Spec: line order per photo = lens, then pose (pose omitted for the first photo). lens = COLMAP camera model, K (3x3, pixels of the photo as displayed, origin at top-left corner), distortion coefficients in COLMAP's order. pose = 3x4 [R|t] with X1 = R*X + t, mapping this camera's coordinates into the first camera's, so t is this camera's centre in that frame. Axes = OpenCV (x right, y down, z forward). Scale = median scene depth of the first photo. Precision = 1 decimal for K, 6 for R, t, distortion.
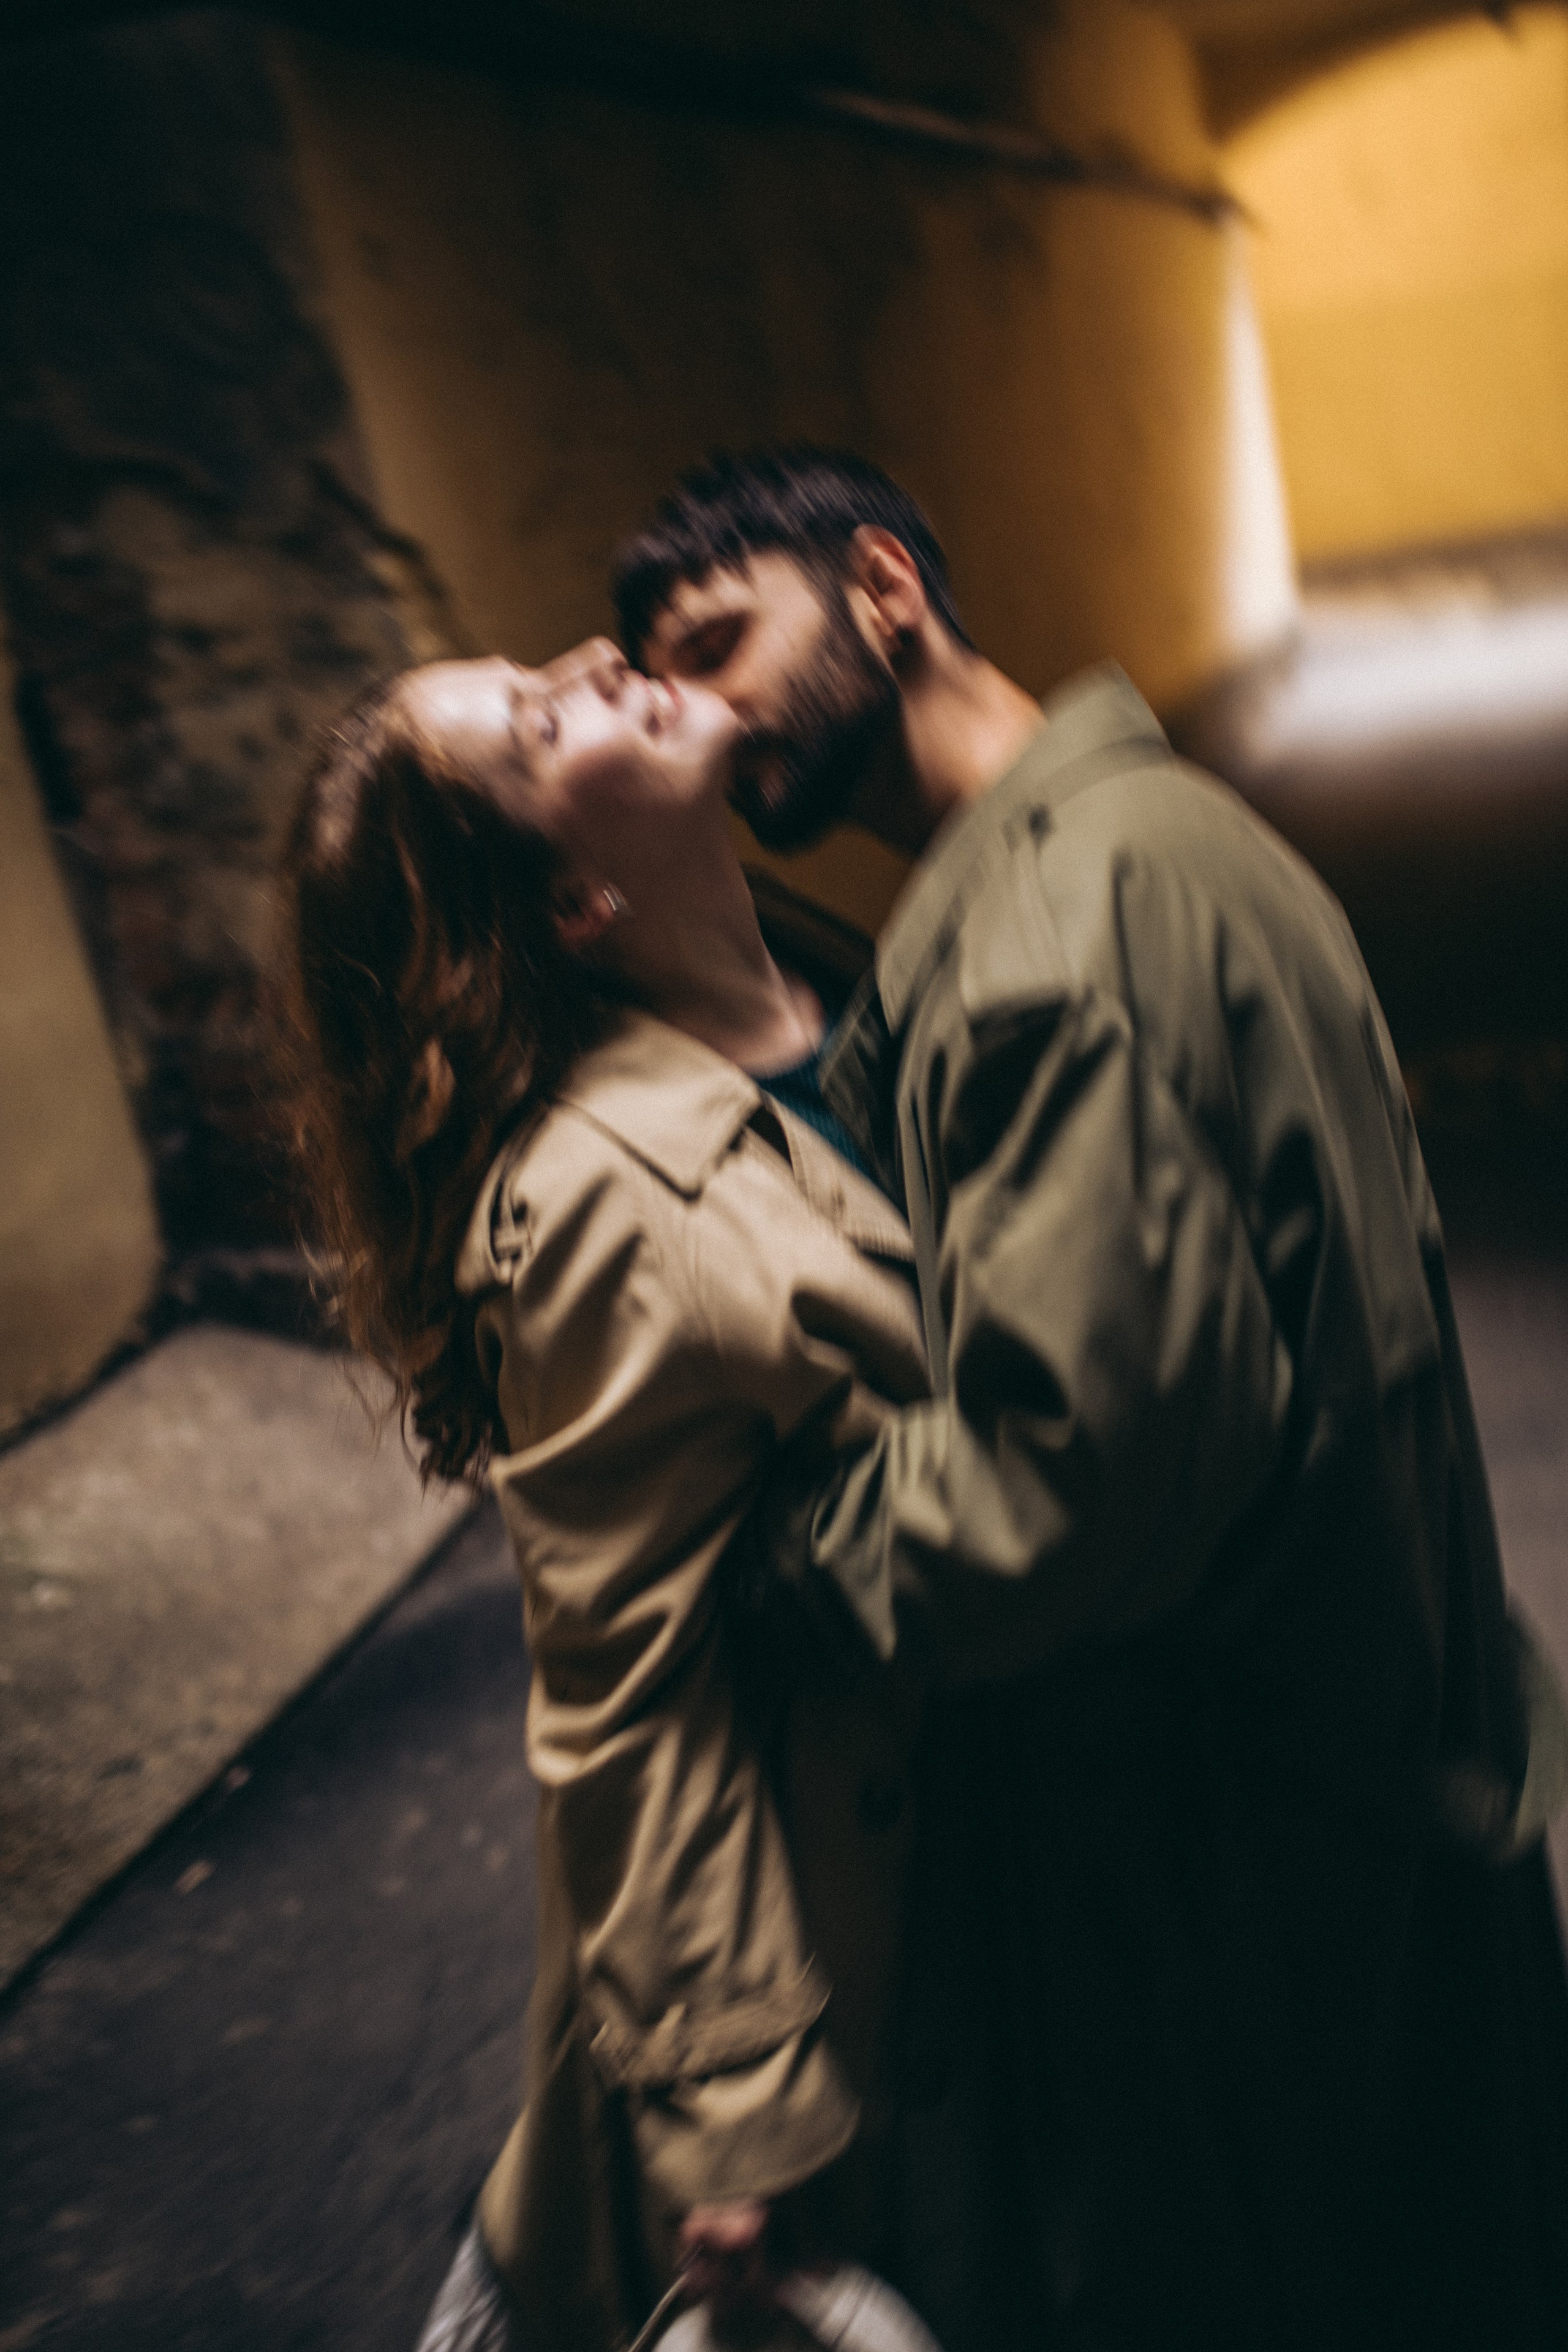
lens RADIAL K [[2203.2, 0, 784.0], [0, 2203.2, 1176.0], [0, 0, 1]] dist [-0.071367, -0.000748]
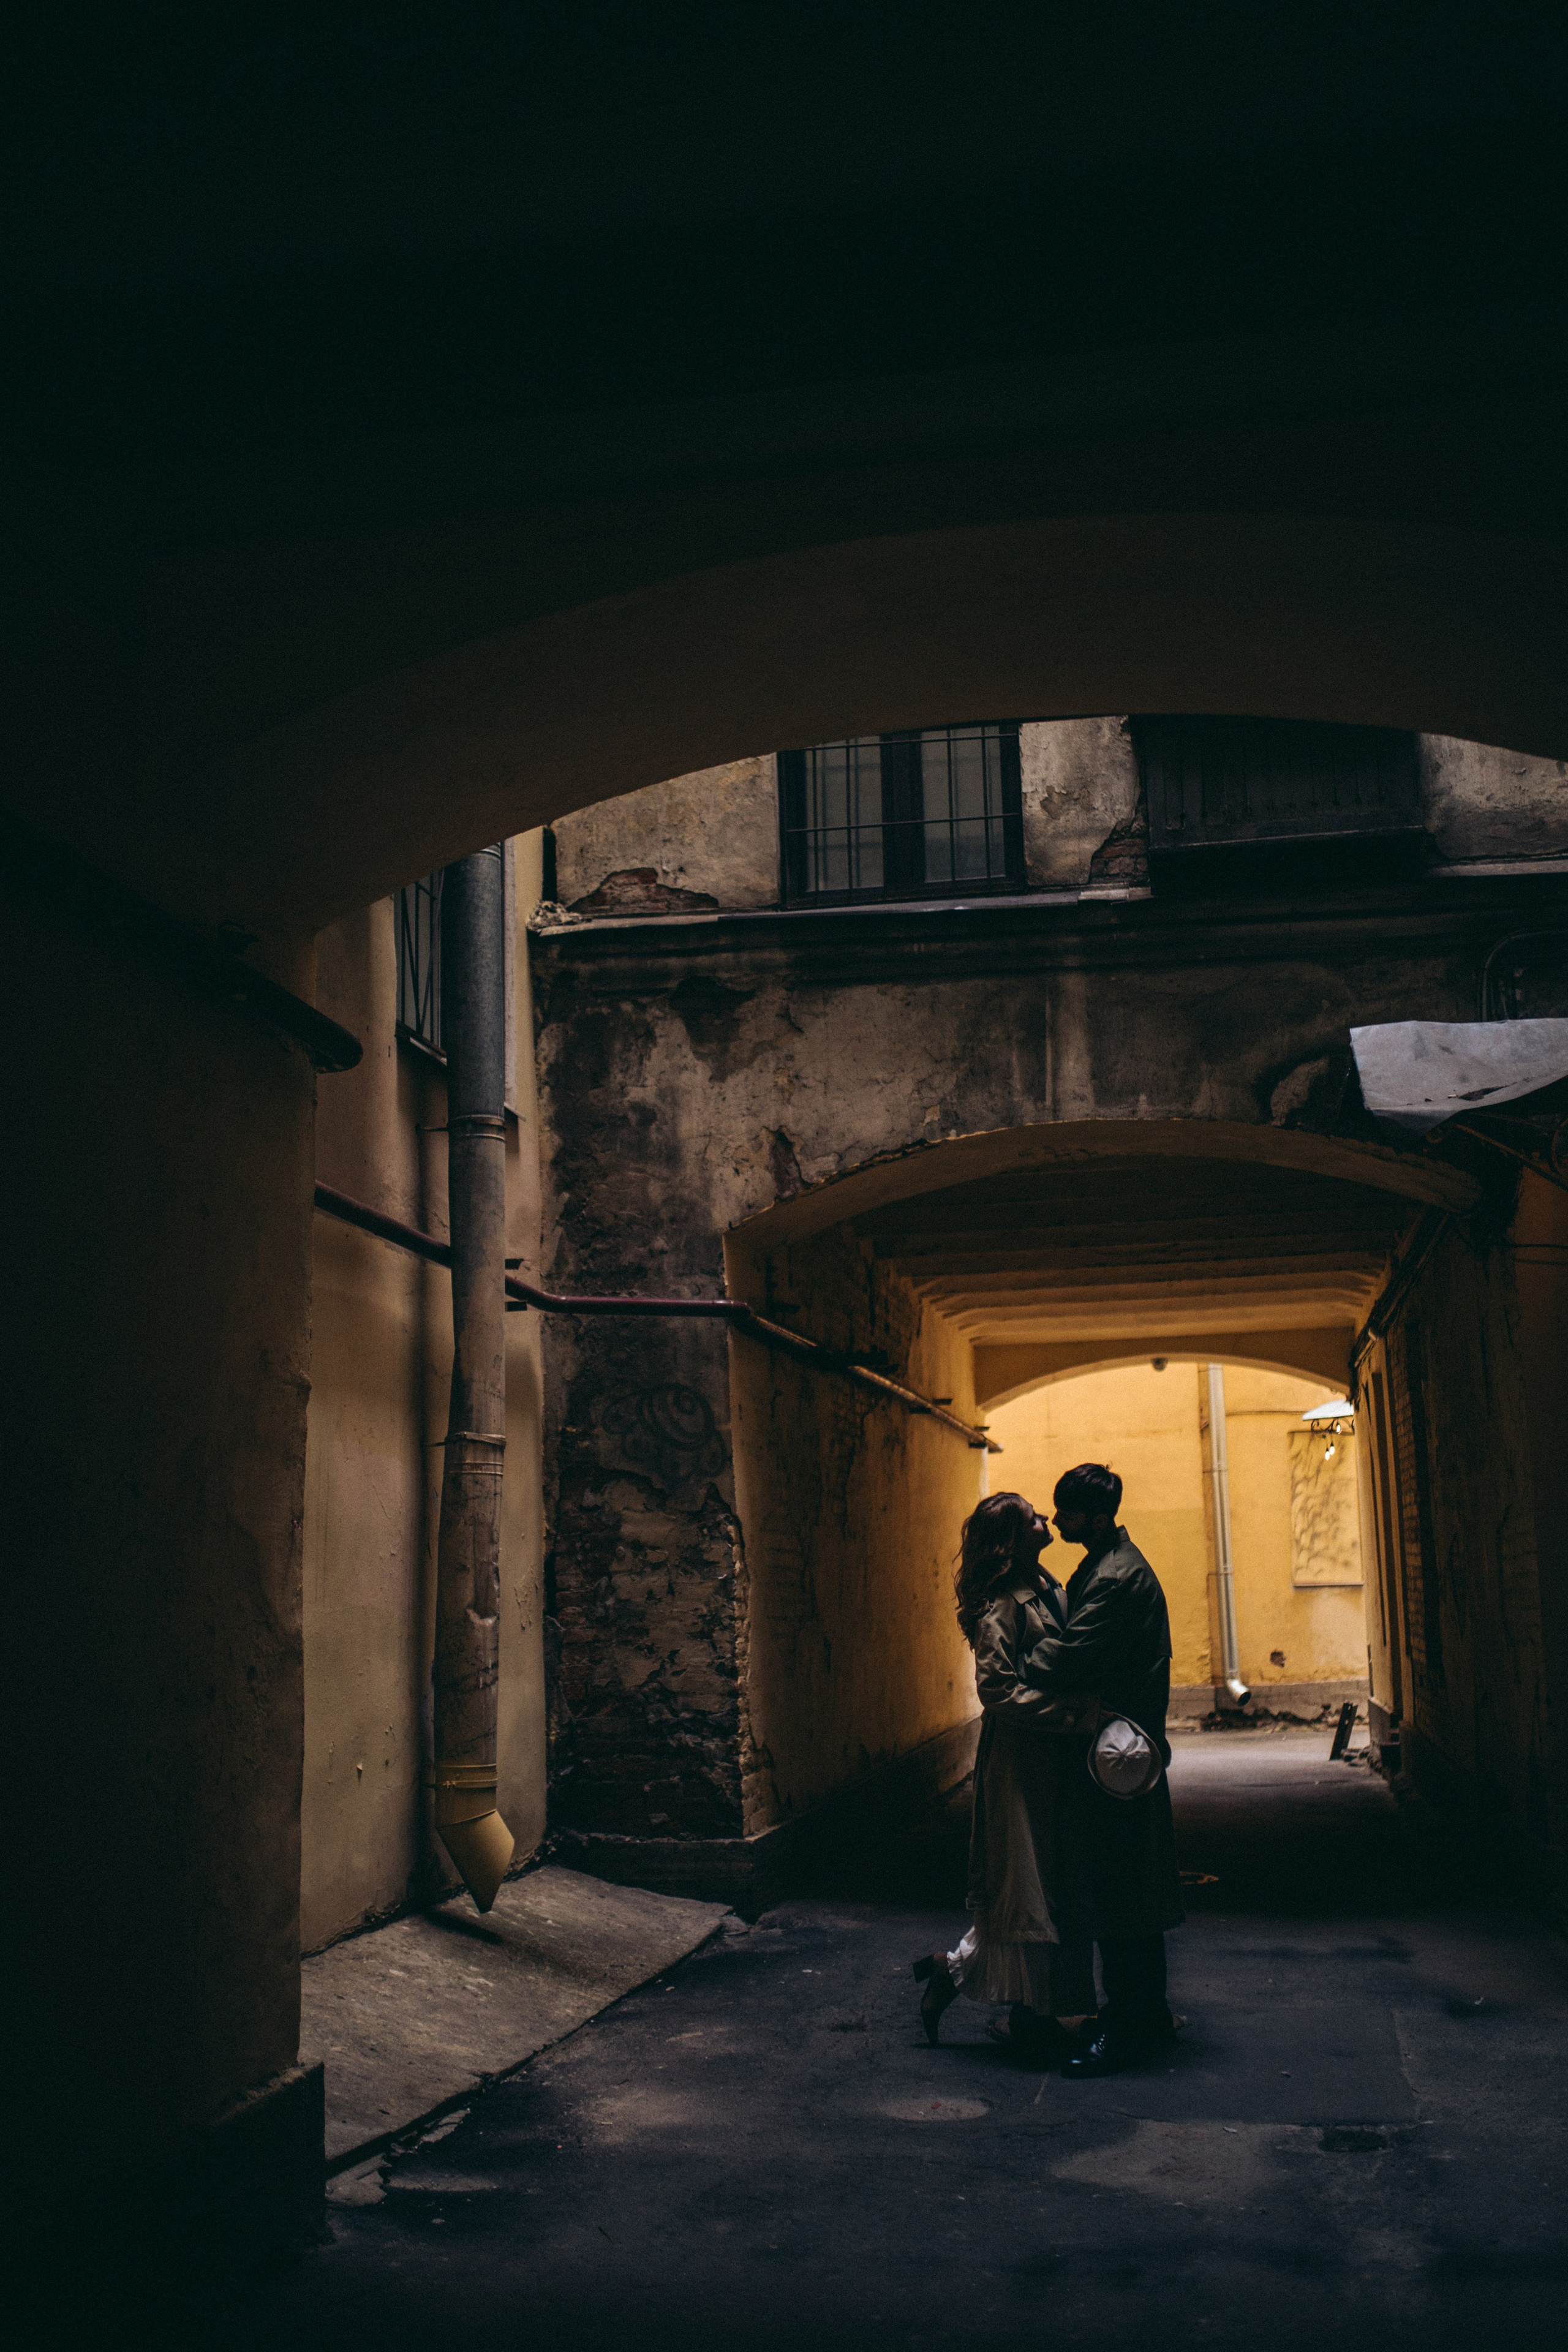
lens RADIAL K [[2248.0, 0, 796.3], [0, 2248.0, 1189.5], [0, 0, 1]] dist [-0.070031, 0.100700]
pose [[0.977089, 0.172914, 0.124088, -0.468963], [-0.089762, 0.863446, -0.496391, 0.613566], [-0.192976, 0.473880, 0.859185, -1.313785]]
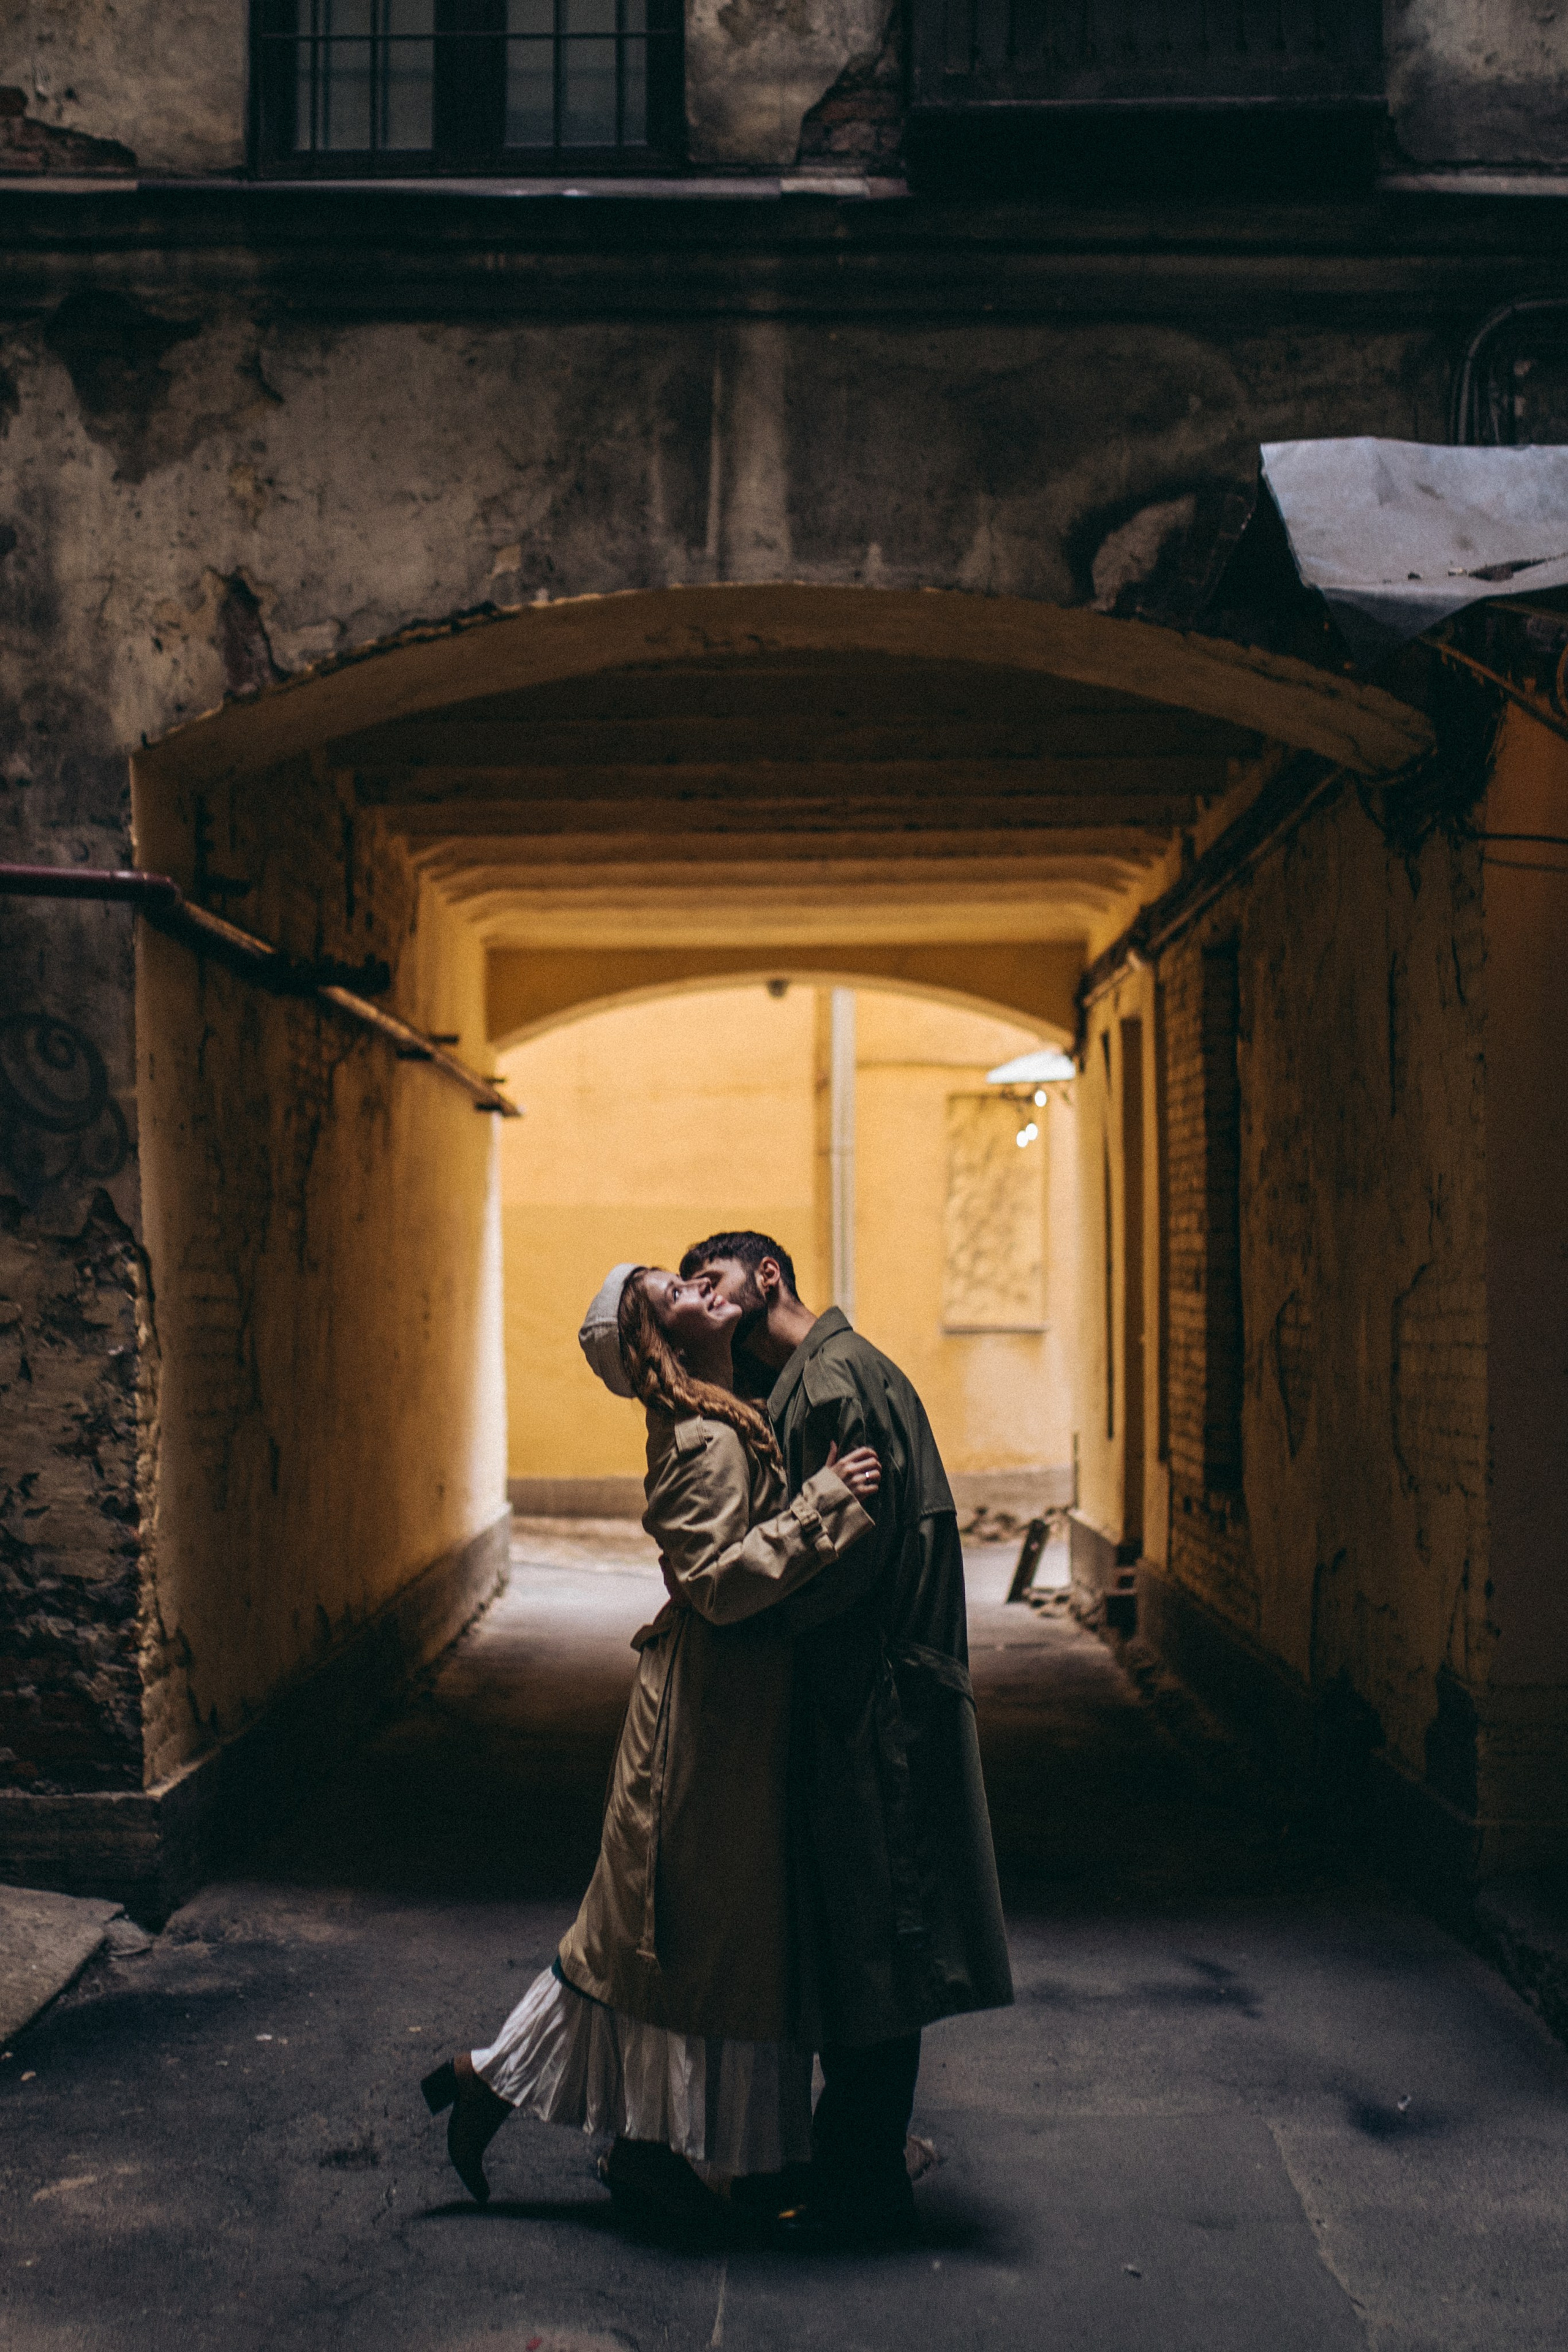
lens RADIAL K [[3352.2, 0, 621.2], [0, 3352.2, 1184.7], [0, 0, 1]] dist [-0.067612, 0.098130]
pose [[0.942150, 0.178373, 0.283789, -0.489062], [-0.061420, 0.924184, -0.376978, 0.453783], [-0.329516, 0.337739, 0.881675, -1.005074]]
